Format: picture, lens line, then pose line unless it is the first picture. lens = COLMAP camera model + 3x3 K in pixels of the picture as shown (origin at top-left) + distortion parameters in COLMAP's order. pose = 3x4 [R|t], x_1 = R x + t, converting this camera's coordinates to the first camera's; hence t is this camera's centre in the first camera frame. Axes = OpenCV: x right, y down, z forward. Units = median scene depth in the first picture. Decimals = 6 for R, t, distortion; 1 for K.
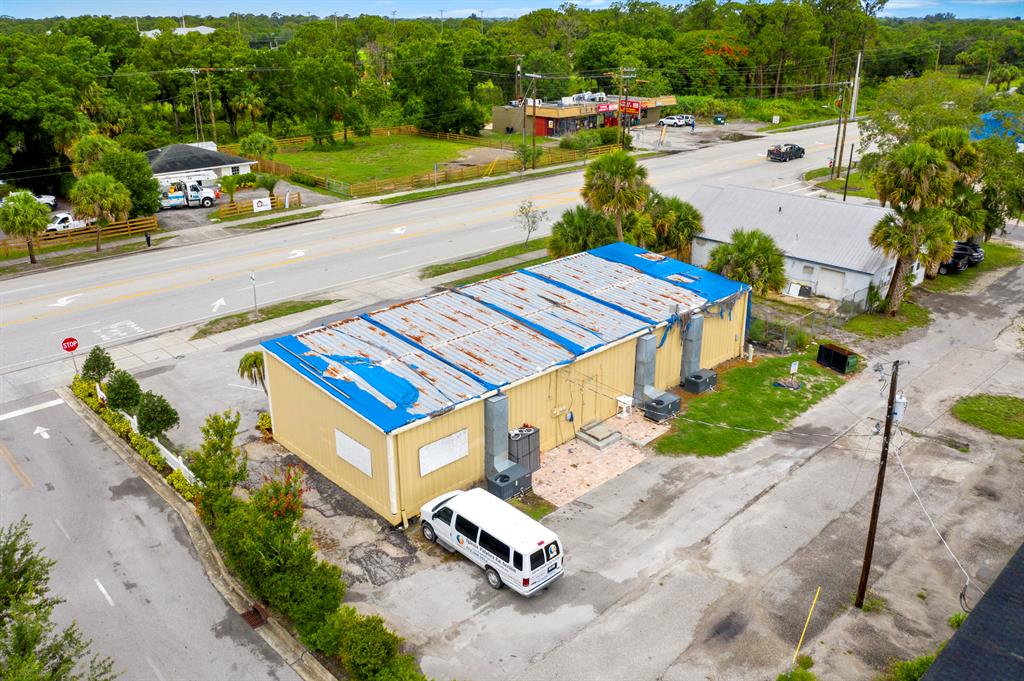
lens RADIAL K [[825.7, 0, 509.8], [0, 825.7, 339.8], [0, 0, 1]] dist [-0.019138, -0.007262]
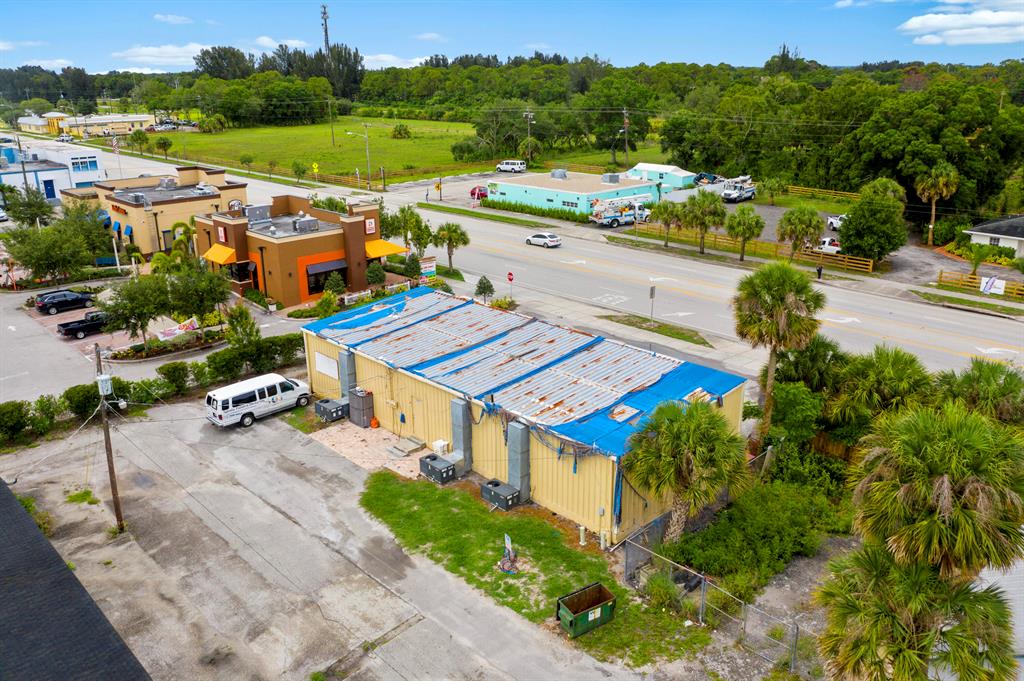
lens RADIAL K [[812.5, 0, 512.0], [0, 812.5, 340.5], [0, 0, 1]] dist [-0.020440, 0.003218]
pose [[0.000432, 0.321363, -0.946956, 1.100672], [-0.356200, 0.884894, 0.300139, -0.395507], [0.934410, 0.337176, 0.114852, 0.944259]]
